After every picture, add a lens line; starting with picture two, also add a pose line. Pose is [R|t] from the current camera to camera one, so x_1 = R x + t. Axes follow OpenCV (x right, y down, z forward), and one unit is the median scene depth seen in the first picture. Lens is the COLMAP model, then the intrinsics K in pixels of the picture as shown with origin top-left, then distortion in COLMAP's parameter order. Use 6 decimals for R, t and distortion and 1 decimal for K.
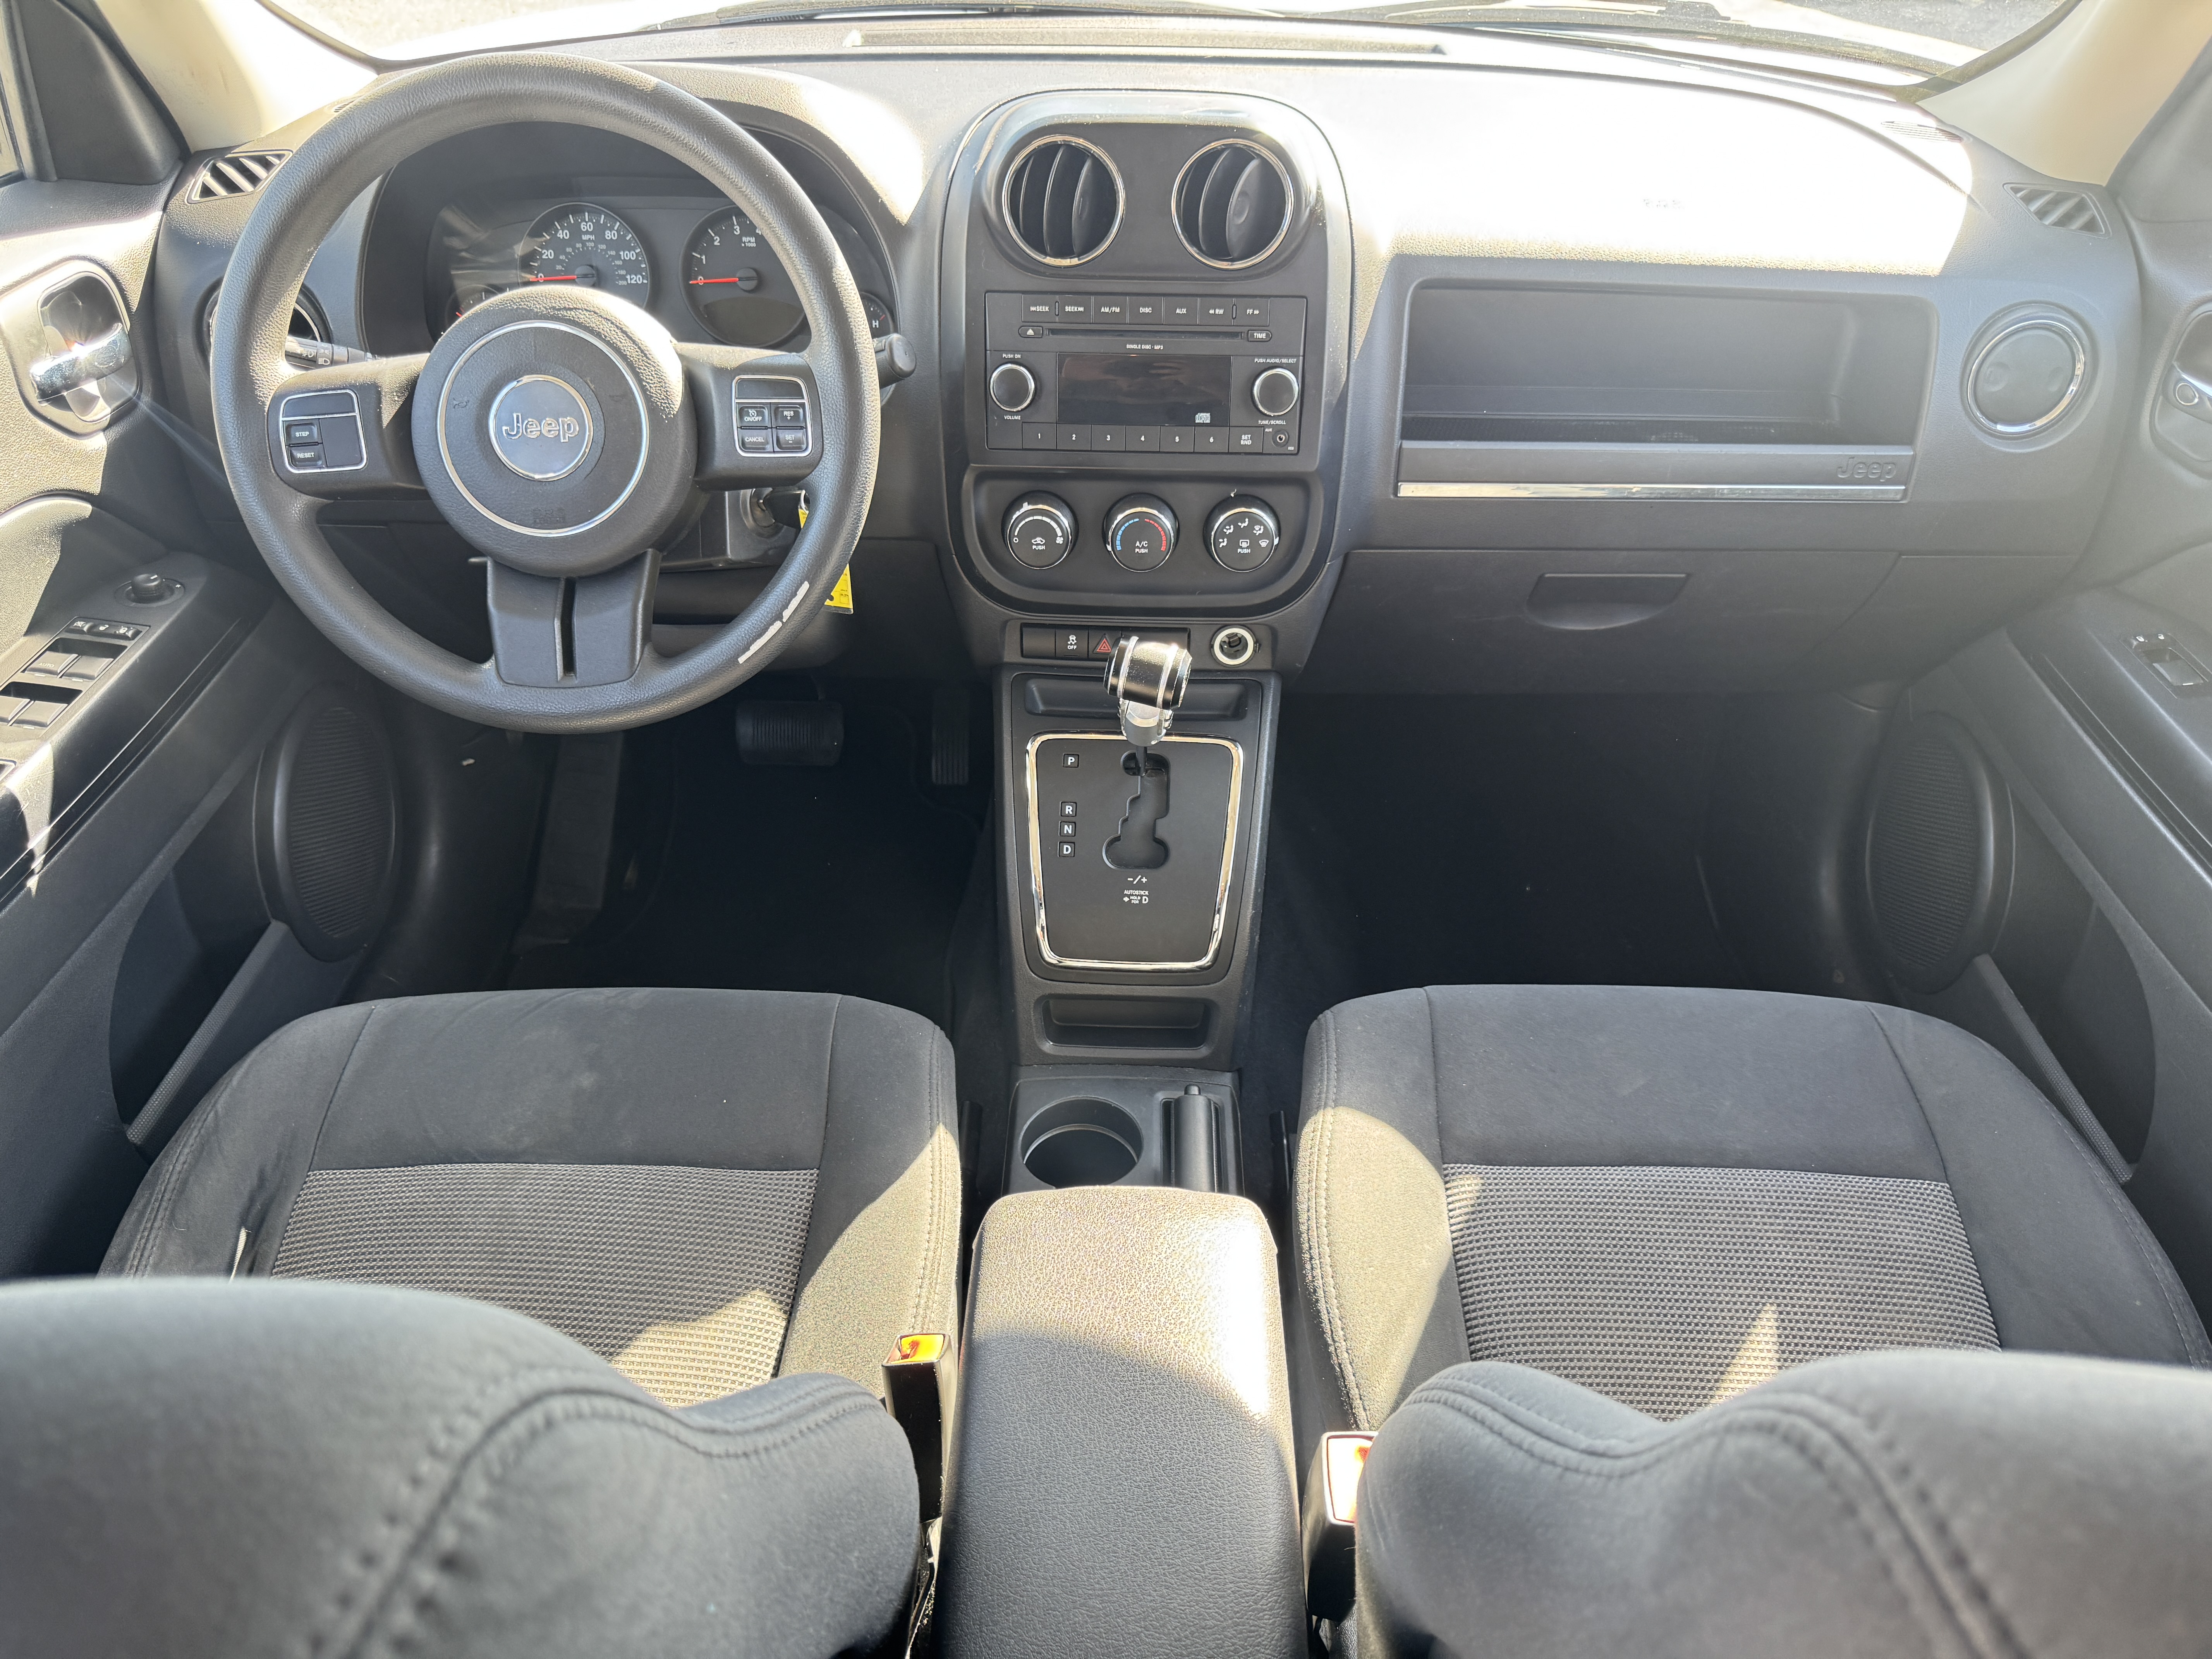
lens RADIAL K [[1565.3, 0, 1112.1], [0, 1565.3, 838.0], [0, 0, 1]] dist [0.044208, -0.055480]
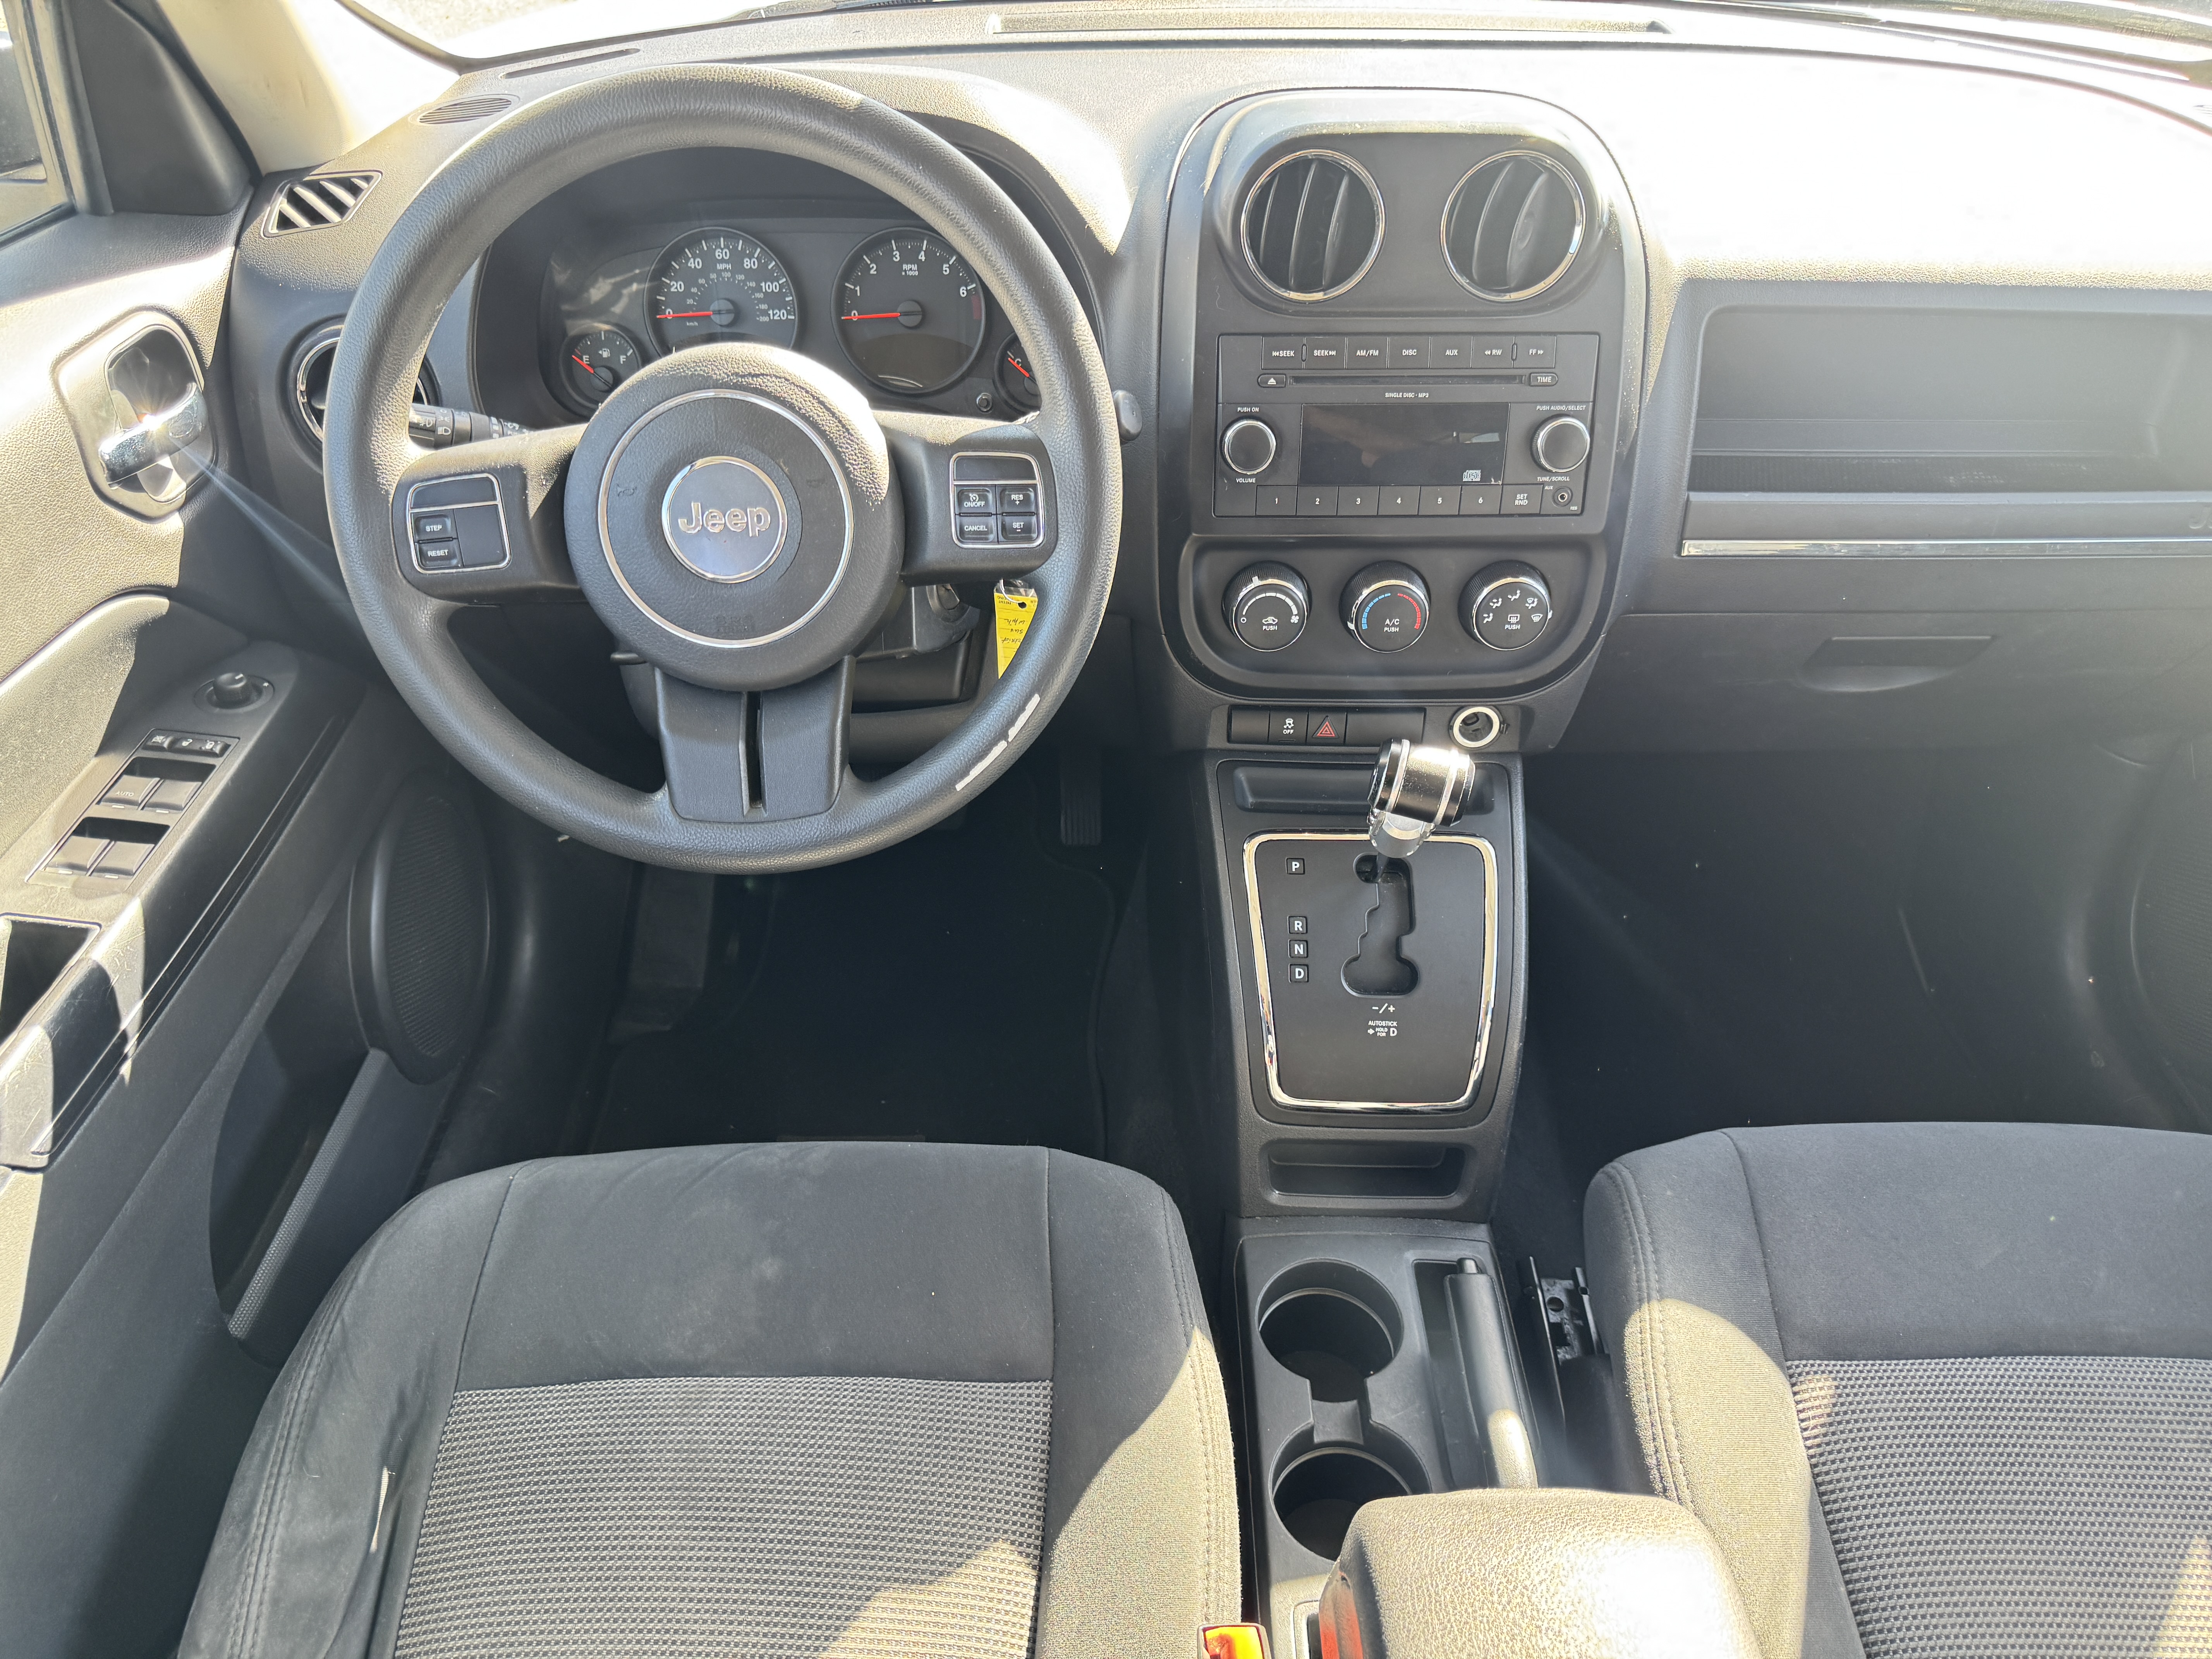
lens RADIAL K [[1565.3, 0, 1103.2], [0, 1565.3, 831.4], [0, 0, 1]] dist [0.044208, -0.055480]
pose [[0.999882, -0.015378, 0.000656, -0.143181], [0.015362, 0.999684, 0.019917, -0.094105], [-0.000962, -0.019905, 0.999801, 0.142655]]
